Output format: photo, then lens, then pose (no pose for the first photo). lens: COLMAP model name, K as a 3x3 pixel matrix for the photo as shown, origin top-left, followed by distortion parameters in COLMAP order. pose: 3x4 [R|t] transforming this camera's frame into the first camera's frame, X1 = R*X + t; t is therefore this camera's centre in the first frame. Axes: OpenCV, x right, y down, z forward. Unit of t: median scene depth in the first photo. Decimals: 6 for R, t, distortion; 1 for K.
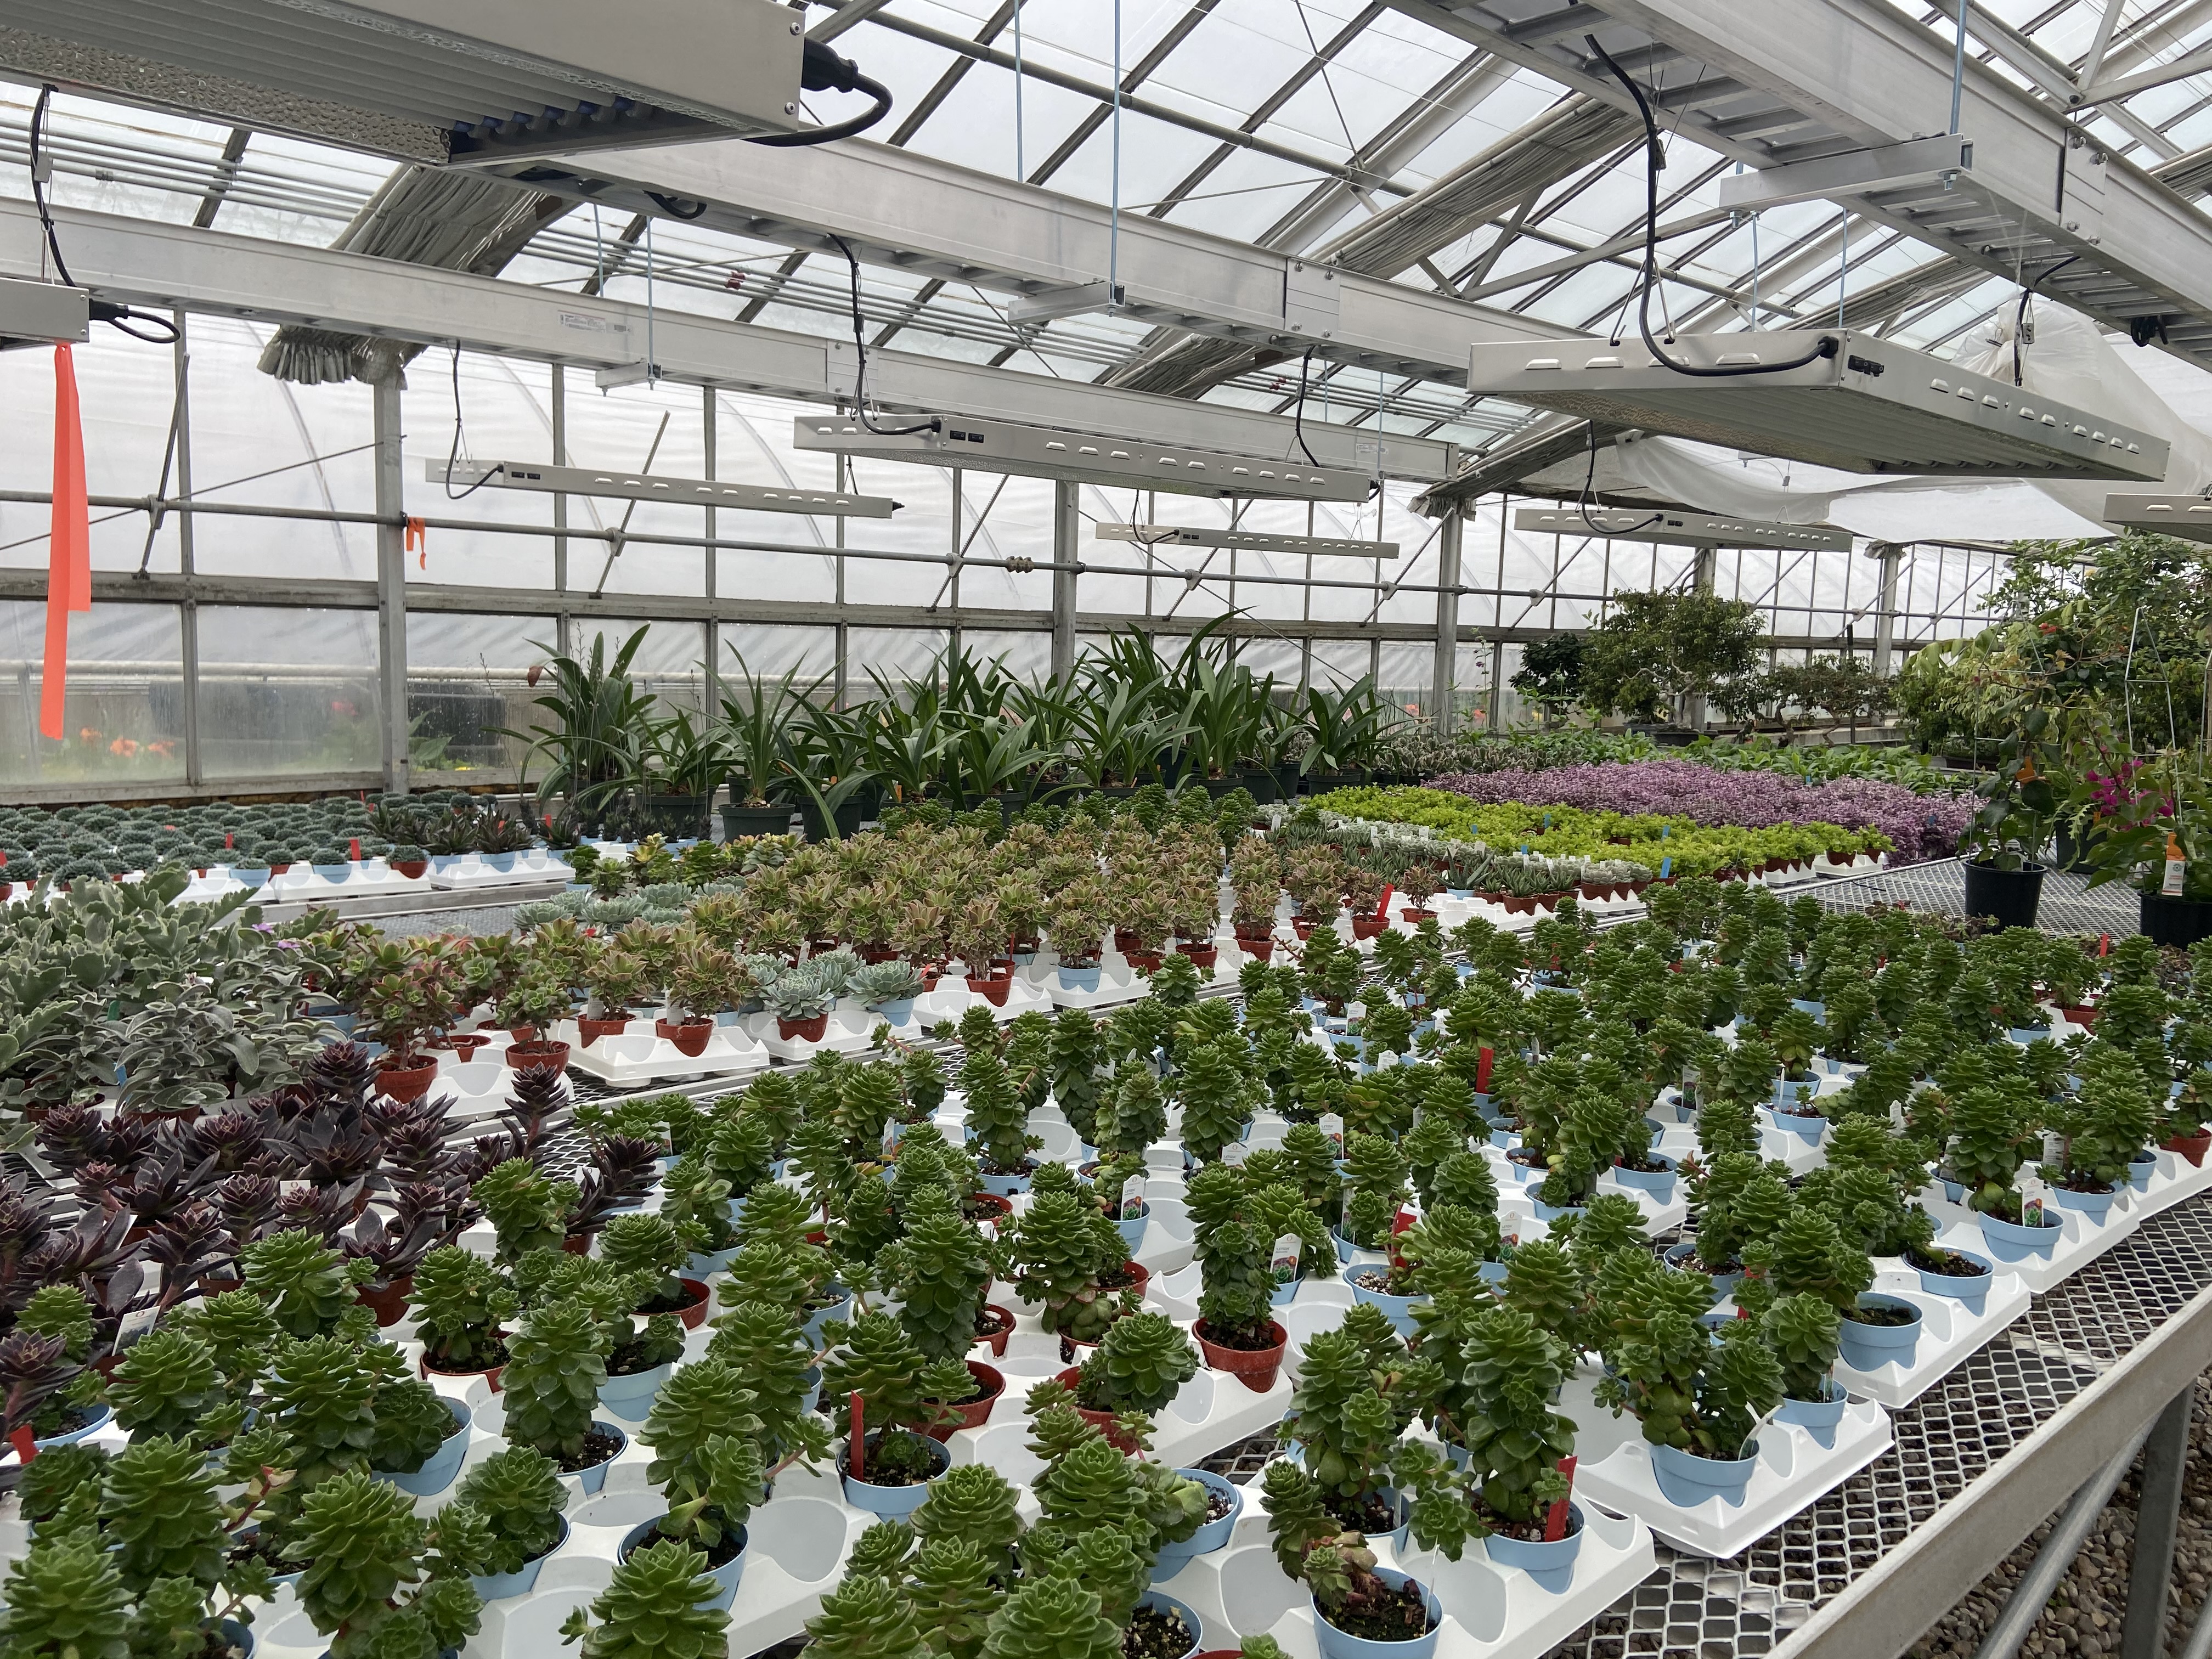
lens RADIAL K [[1691.6, 0, 1106.0], [0, 1691.6, 829.5], [0, 0, 1]] dist [0.039976, -0.000473]
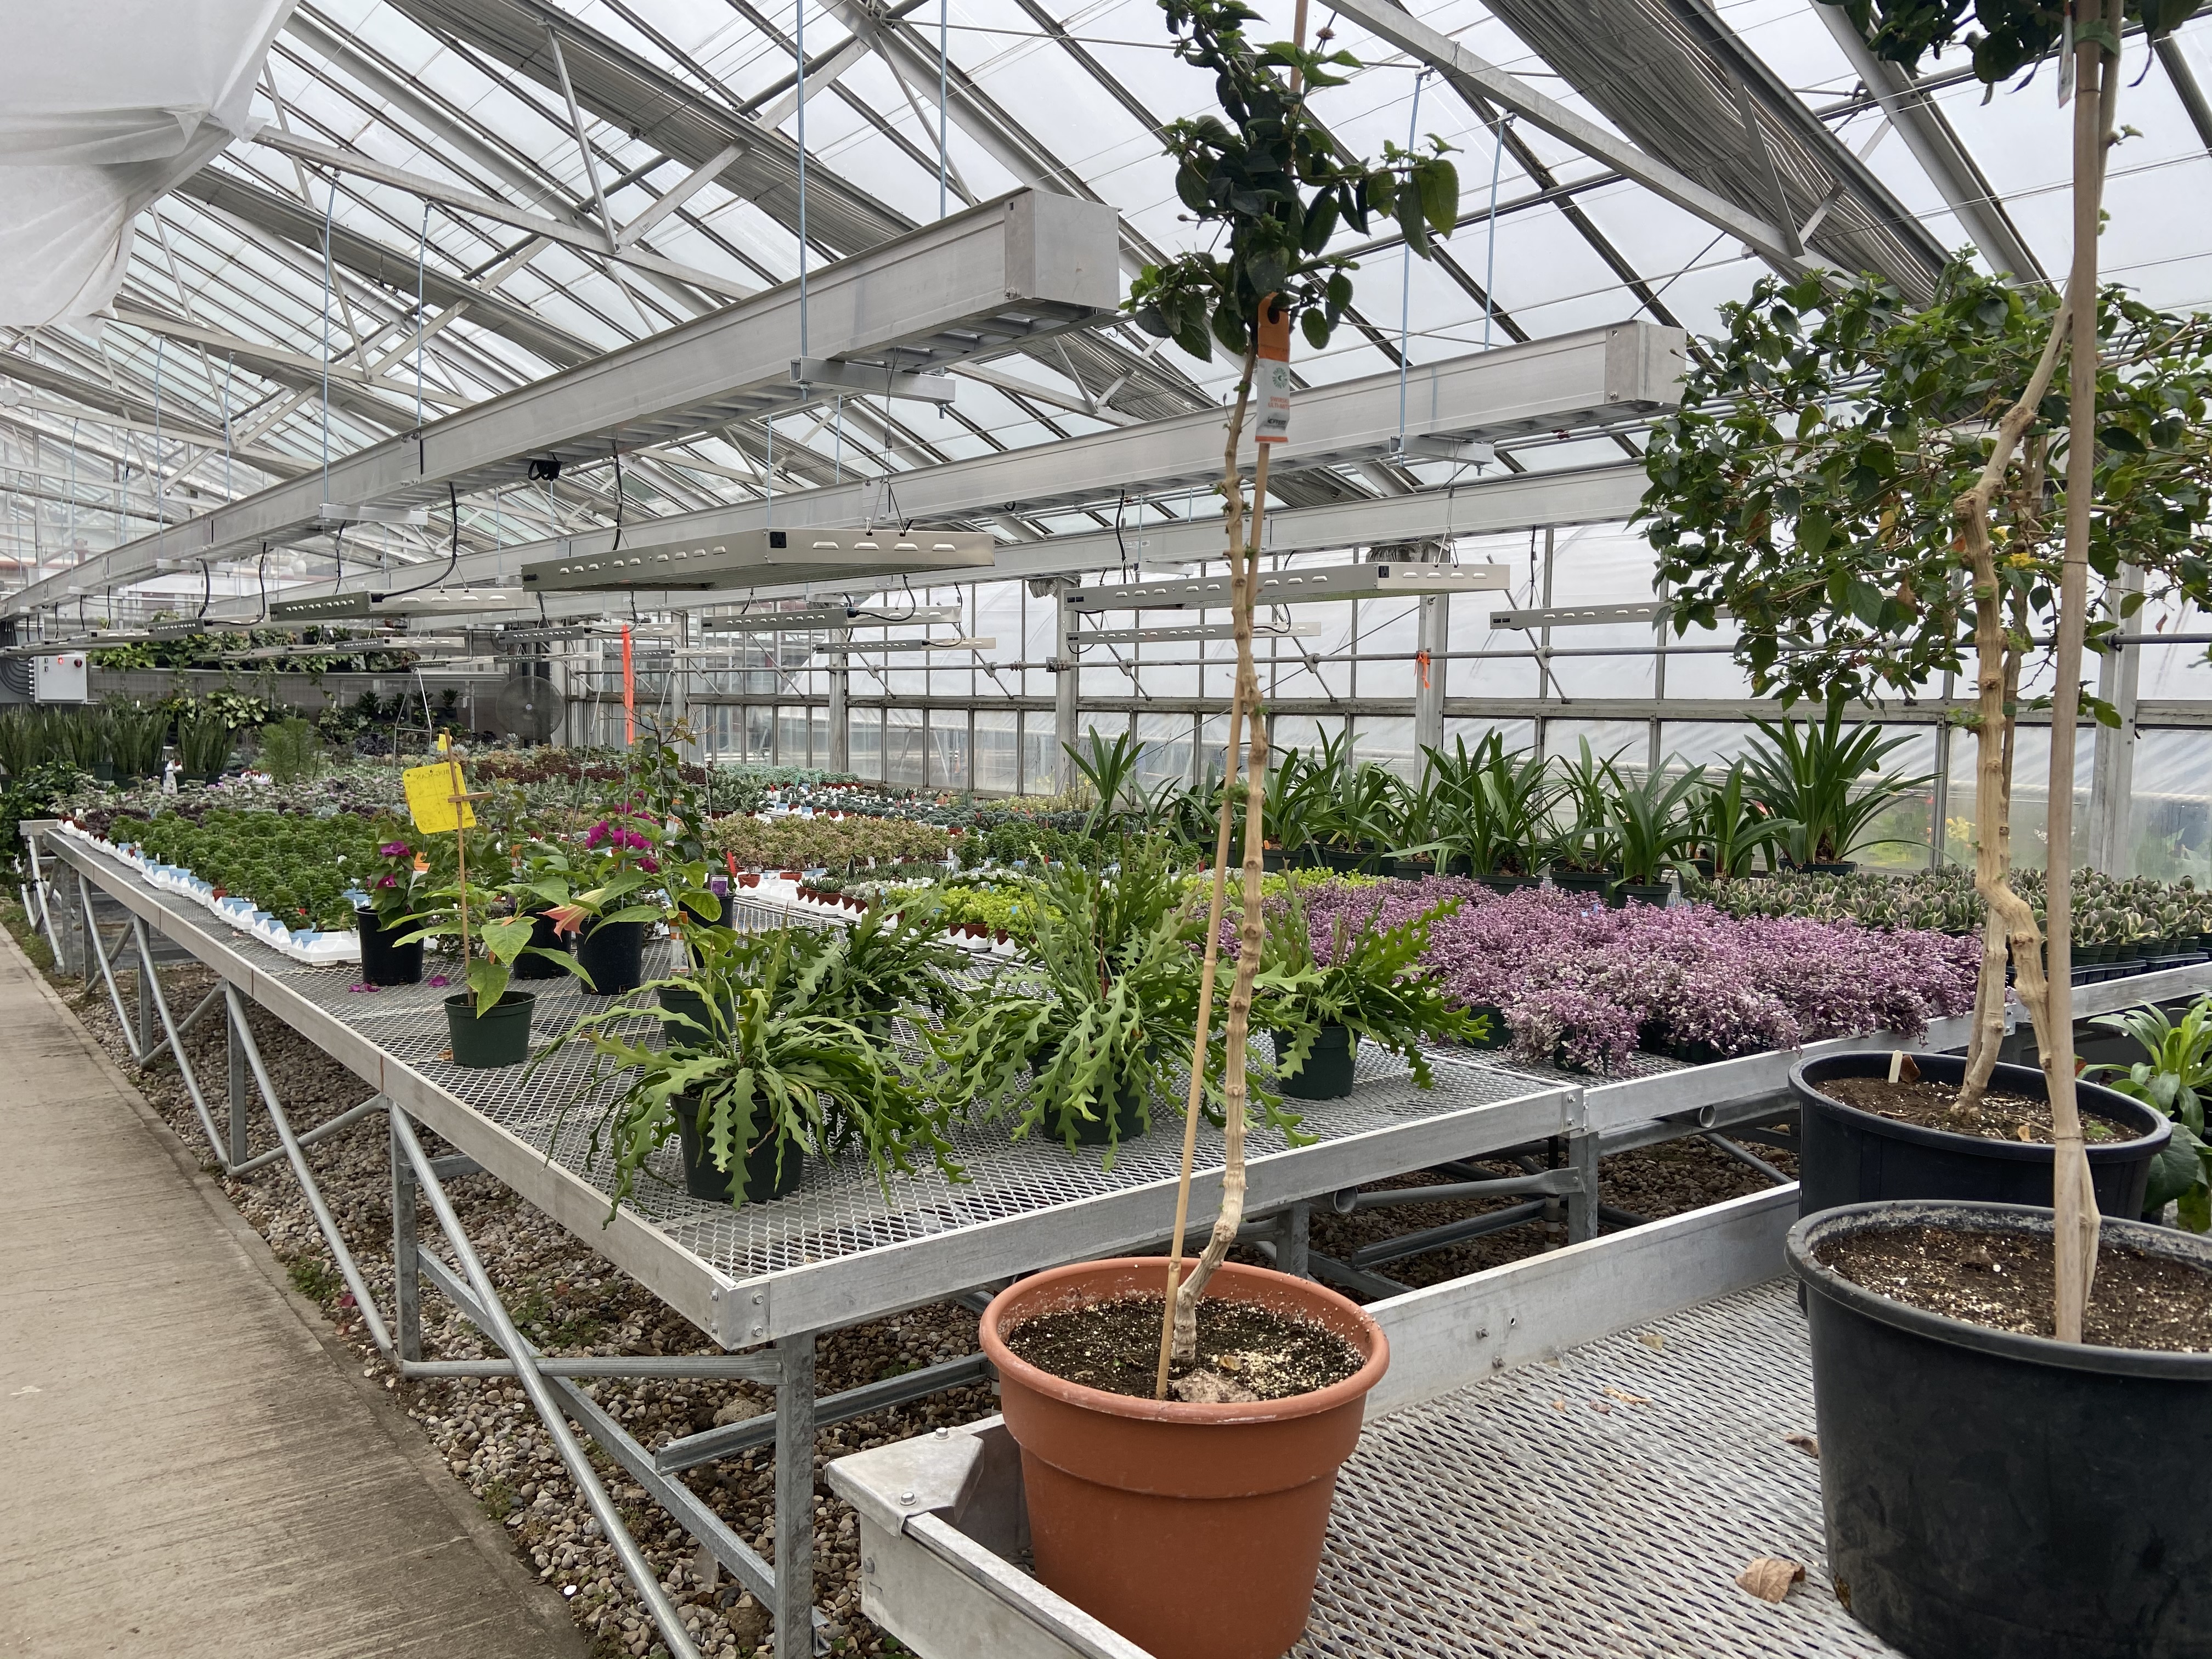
lens RADIAL K [[1691.6, 0, 1106.0], [0, 1691.6, 829.5], [0, 0, 1]] dist [0.039976, -0.000473]
pose [[-0.114739, 0.035097, -0.992776, 1.104463], [-0.134466, 0.989629, 0.050526, -0.071182], [0.984253, 0.139292, -0.108830, 0.931359]]
